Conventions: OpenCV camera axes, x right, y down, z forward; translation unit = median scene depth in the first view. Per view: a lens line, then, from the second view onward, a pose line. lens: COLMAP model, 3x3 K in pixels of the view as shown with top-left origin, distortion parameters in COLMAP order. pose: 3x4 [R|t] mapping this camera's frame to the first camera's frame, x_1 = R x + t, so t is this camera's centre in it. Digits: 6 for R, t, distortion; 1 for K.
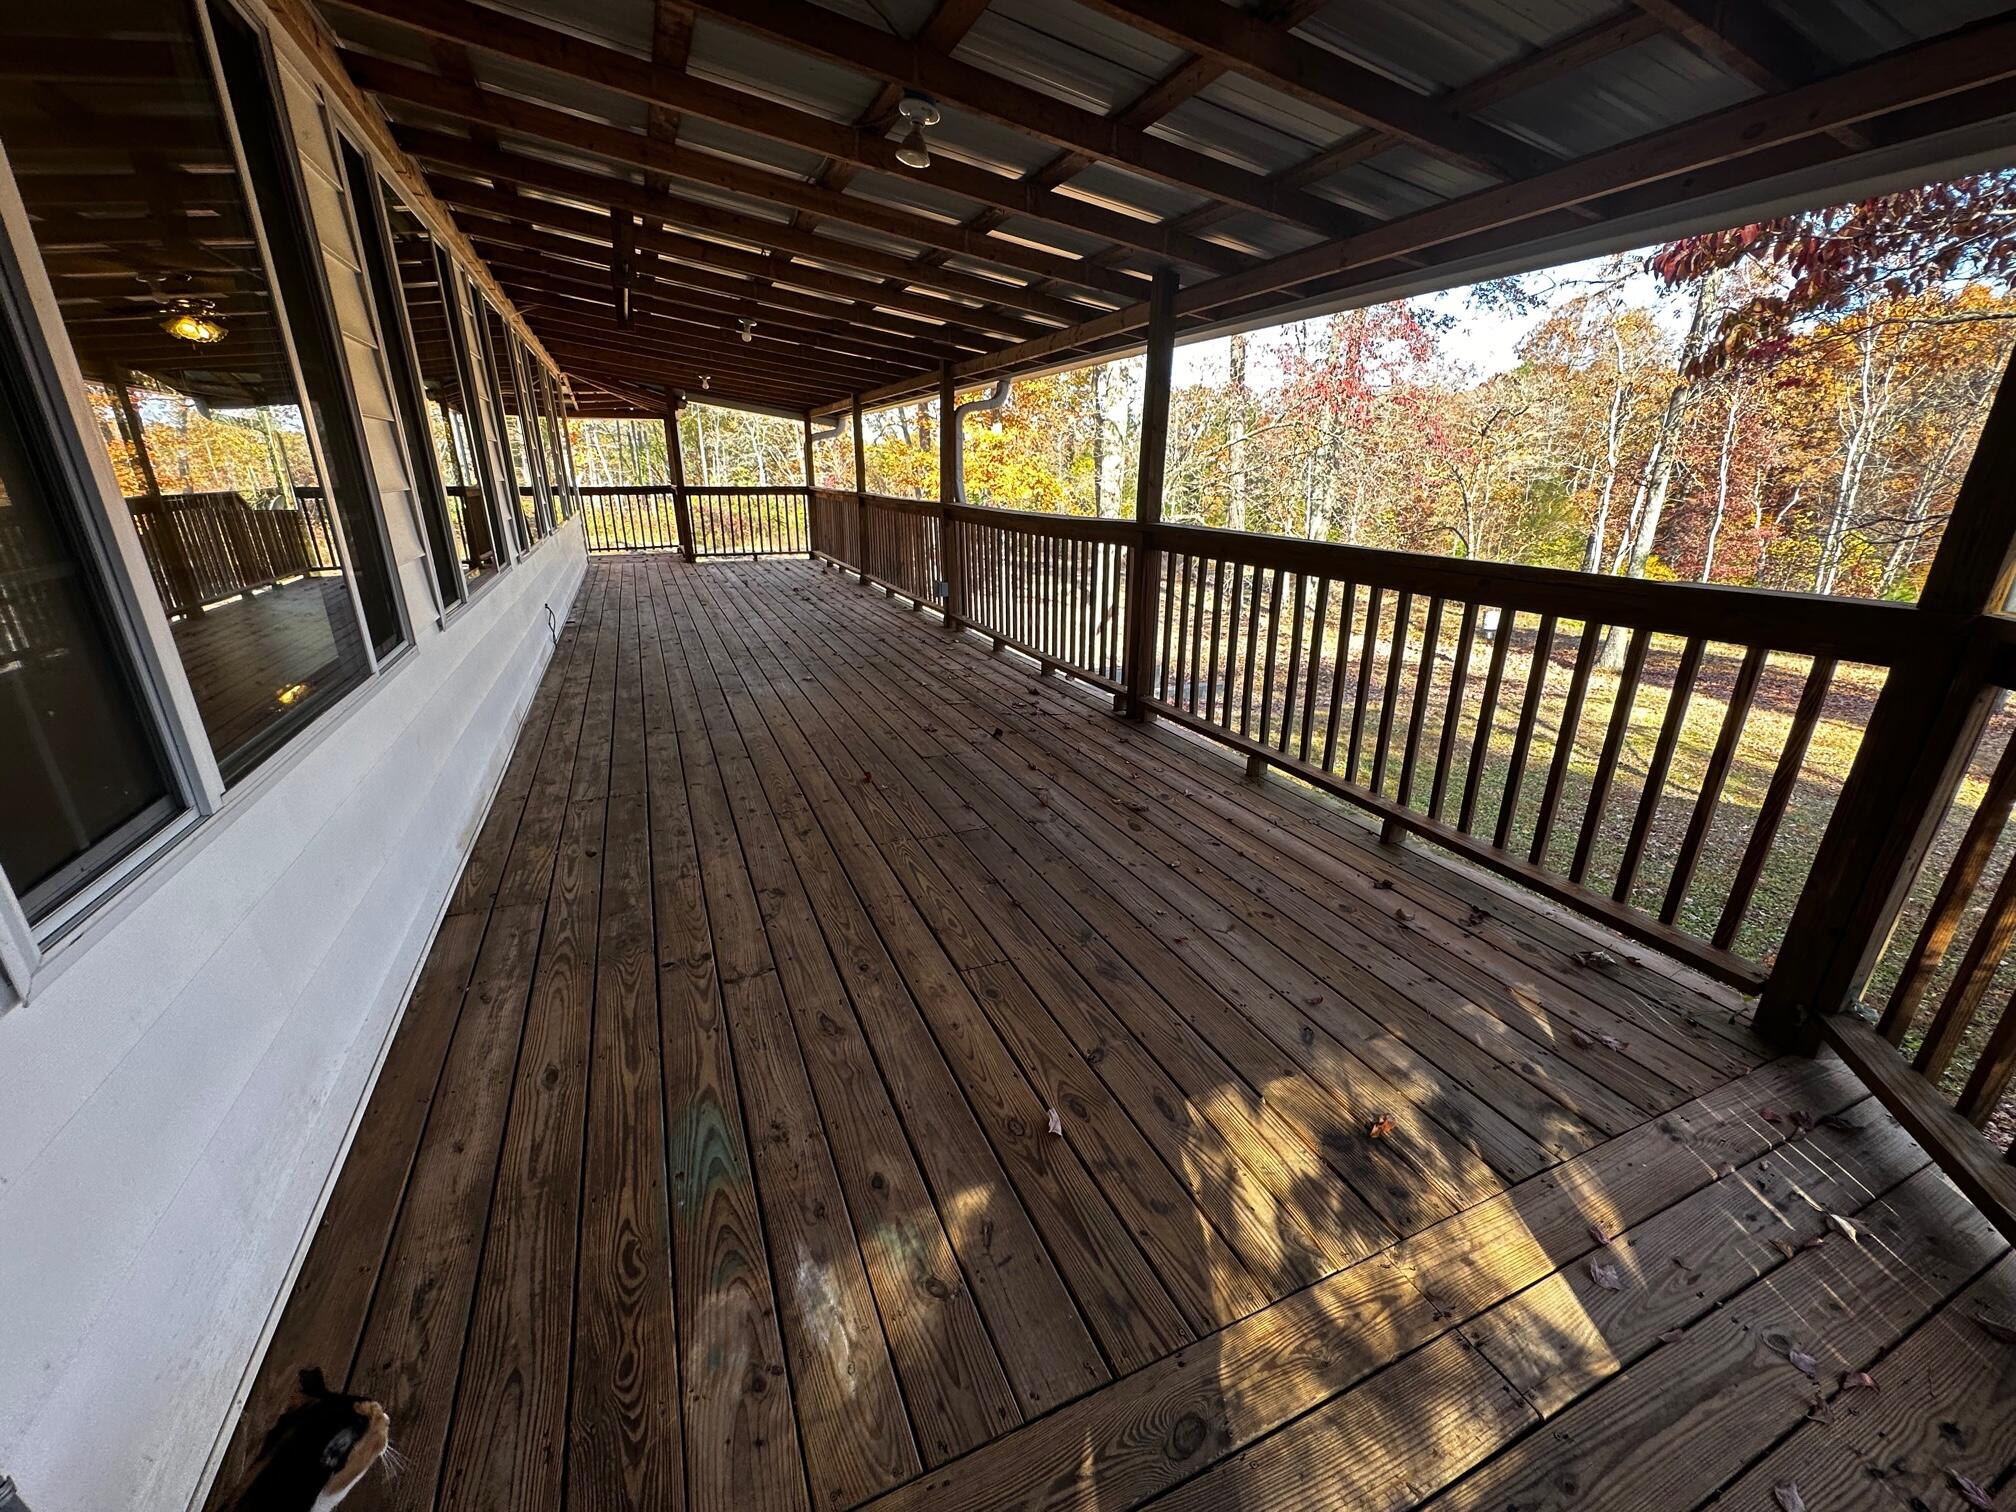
lens RADIAL K [[806.6, 0, 1008.0], [0, 806.6, 756.0], [0, 0, 1]] dist [-0.001256, -0.000194]
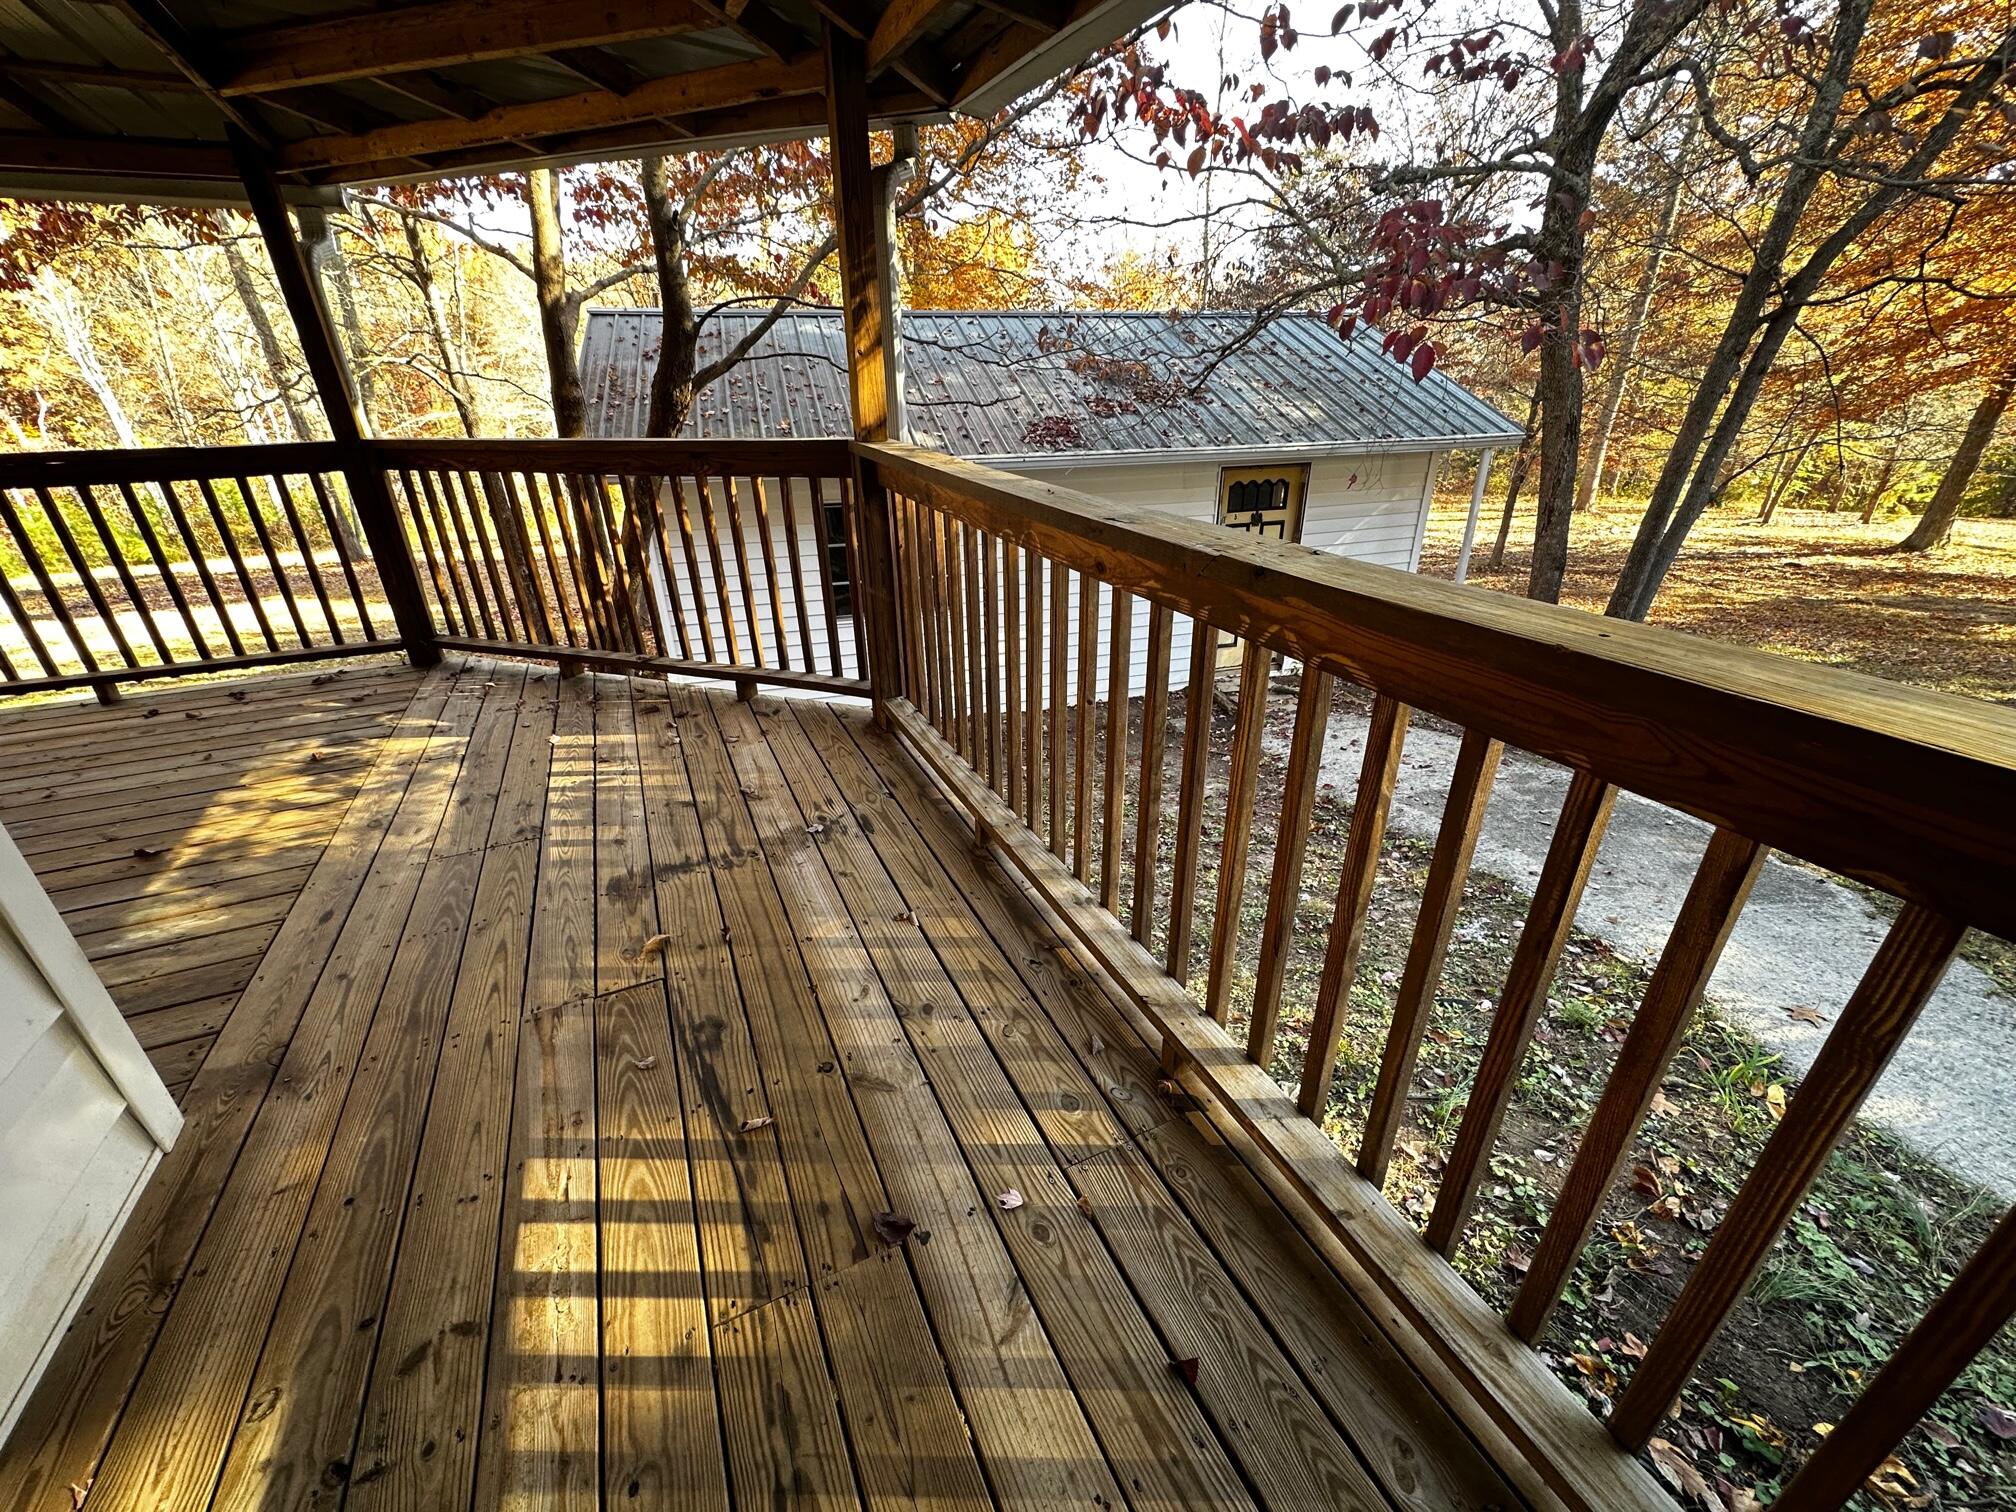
lens RADIAL K [[806.6, 0, 1008.0], [0, 806.6, 756.0], [0, 0, 1]] dist [-0.001256, -0.000194]
pose [[-0.009876, -0.454174, 0.890858, -1.055837], [0.340864, 0.836013, 0.429992, 0.193032], [-0.940061, 0.307908, 0.146555, -0.652943]]
